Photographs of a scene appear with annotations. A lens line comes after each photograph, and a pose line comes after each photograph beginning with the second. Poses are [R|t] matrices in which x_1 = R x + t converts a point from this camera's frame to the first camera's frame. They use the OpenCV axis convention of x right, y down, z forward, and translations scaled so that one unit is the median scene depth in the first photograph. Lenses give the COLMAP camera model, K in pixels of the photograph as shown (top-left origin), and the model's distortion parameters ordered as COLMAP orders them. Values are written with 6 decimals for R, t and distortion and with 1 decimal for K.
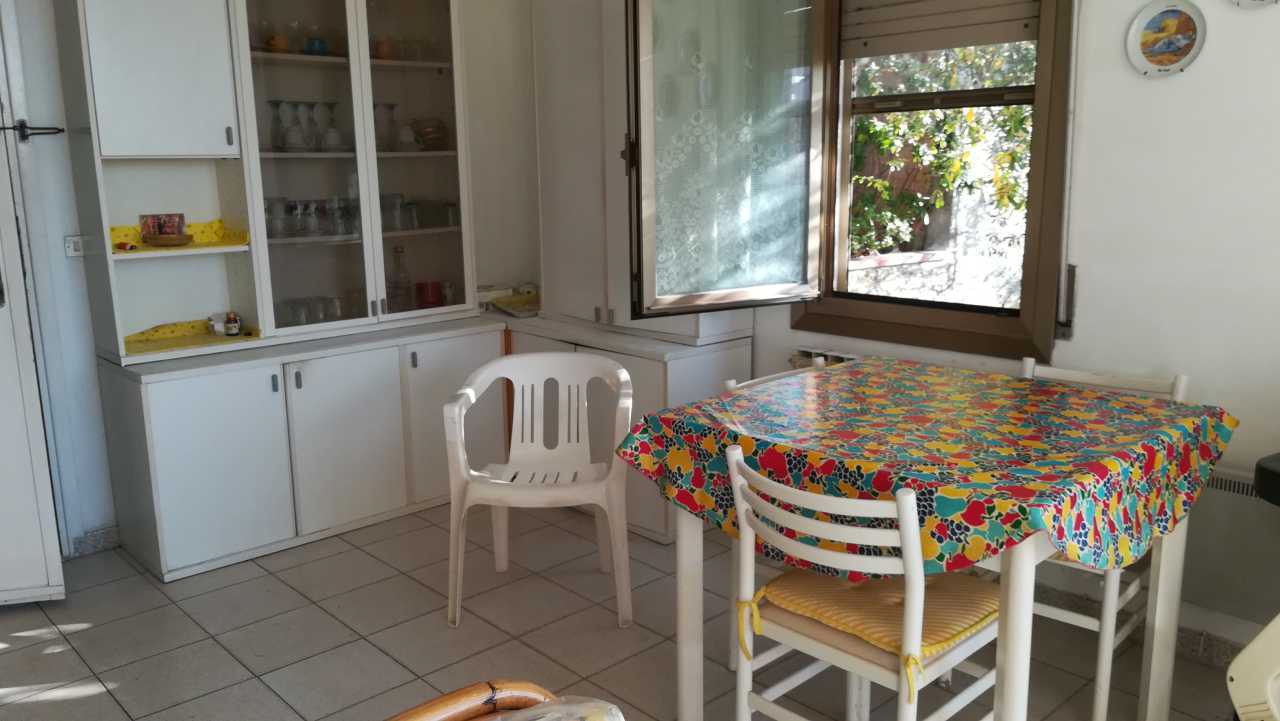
lens RADIAL K [[1006.0, 0, 642.1], [0, 1006.0, 360.1], [0, 0, 1]] dist [-0.010695, -0.001221]
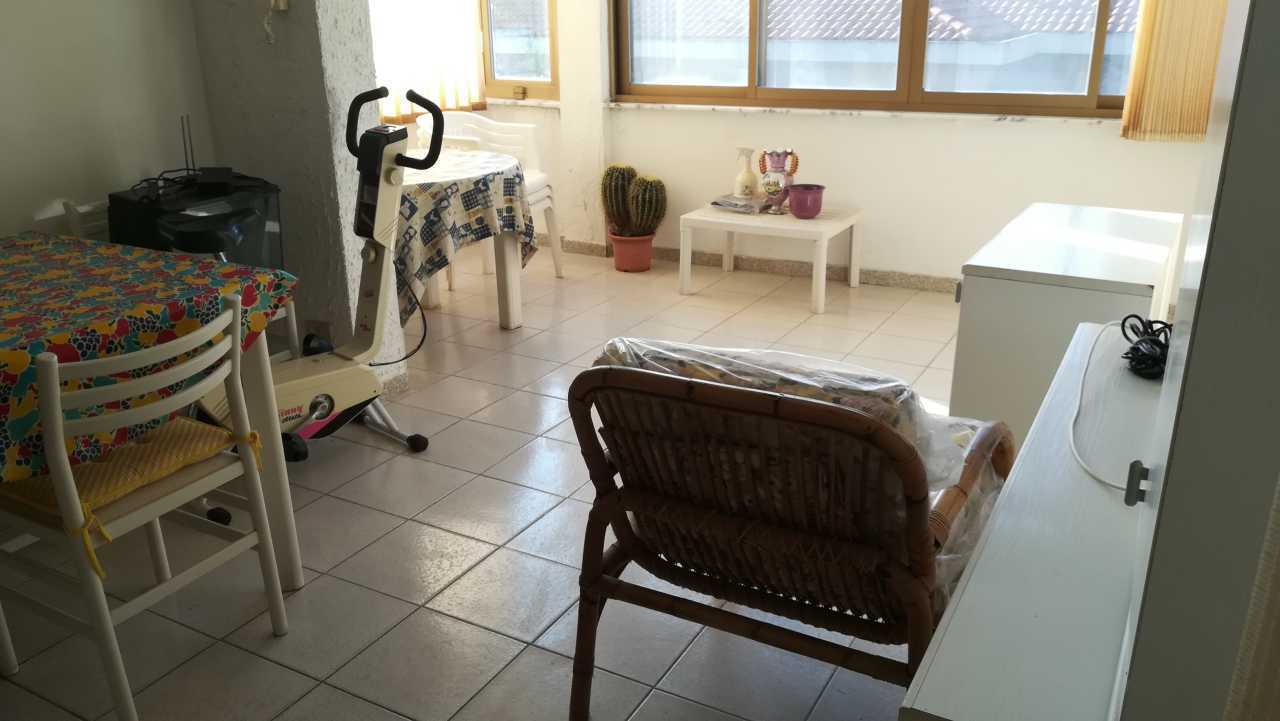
lens RADIAL K [[1006.0, 0, 640.2], [0, 1006.0, 361.7], [0, 0, 1]] dist [-0.010695, -0.001221]
pose [[-0.303863, -0.315210, 0.899061, -0.851755], [0.202476, 0.900758, 0.384237, -0.136175], [-0.930951, 0.298794, -0.209885, 0.741380]]
